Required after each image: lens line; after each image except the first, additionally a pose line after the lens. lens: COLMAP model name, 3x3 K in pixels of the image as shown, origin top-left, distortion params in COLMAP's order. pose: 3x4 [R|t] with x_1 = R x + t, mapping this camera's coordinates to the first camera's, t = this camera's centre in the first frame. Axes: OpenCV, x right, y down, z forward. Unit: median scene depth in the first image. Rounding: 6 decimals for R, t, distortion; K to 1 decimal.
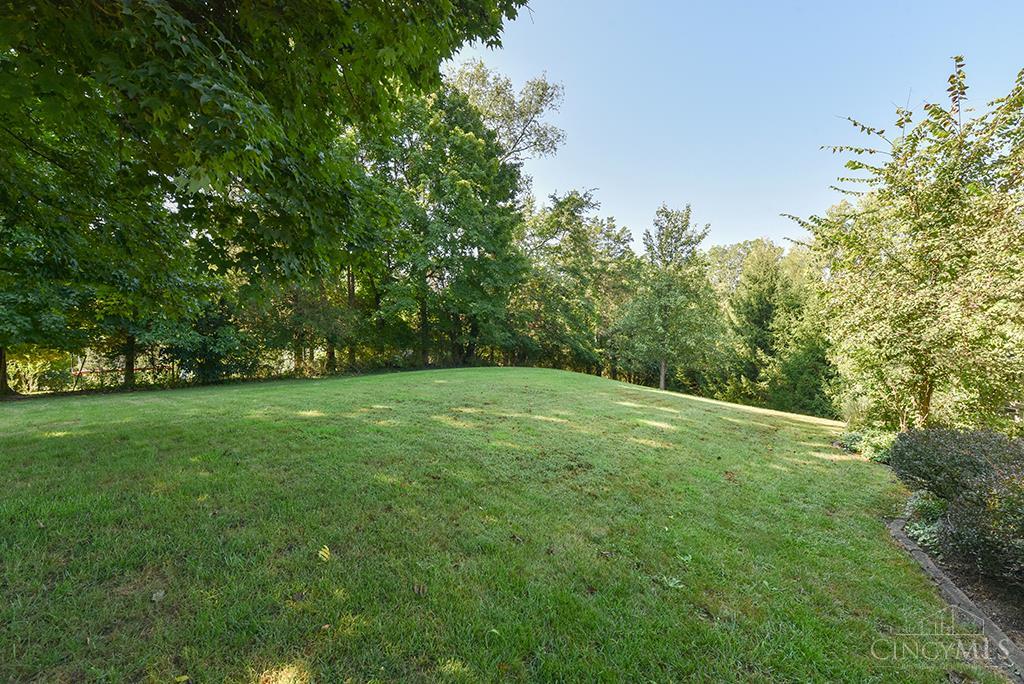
lens RADIAL K [[409.1, 0, 506.7], [0, 409.1, 331.3], [0, 0, 1]] dist [-0.013813, -0.000616]
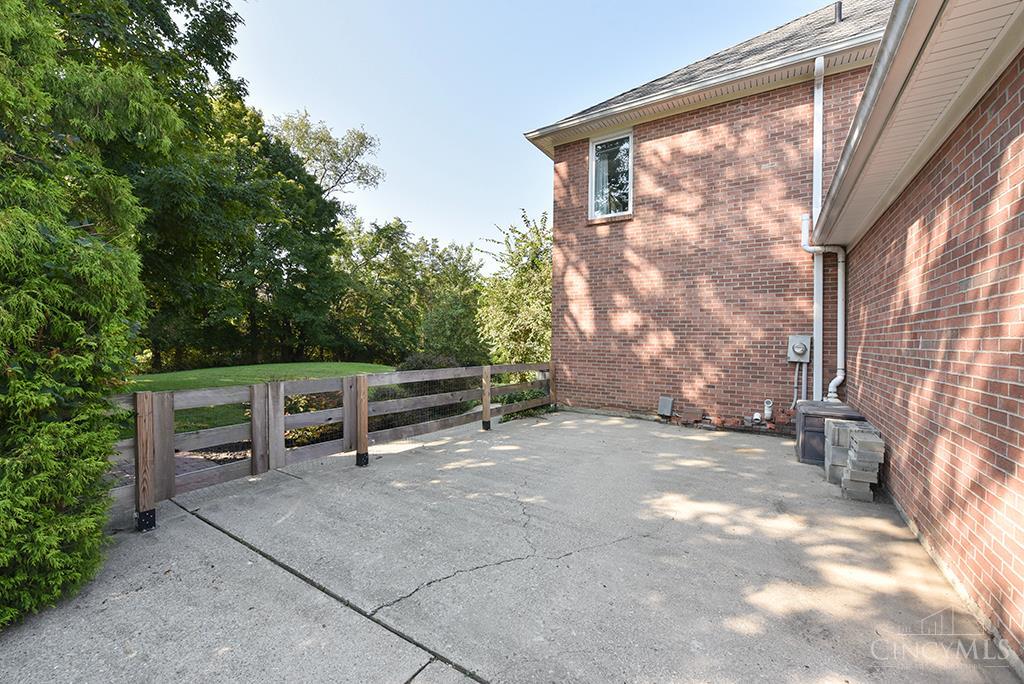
lens RADIAL K [[409.1, 0, 513.4], [0, 409.1, 340.2], [0, 0, 1]] dist [-0.013813, -0.000616]
pose [[0.938120, -0.007025, 0.346240, 0.083544], [0.001657, 0.999874, 0.015796, -0.000446], [-0.346307, -0.014244, 0.938013, -0.310246]]
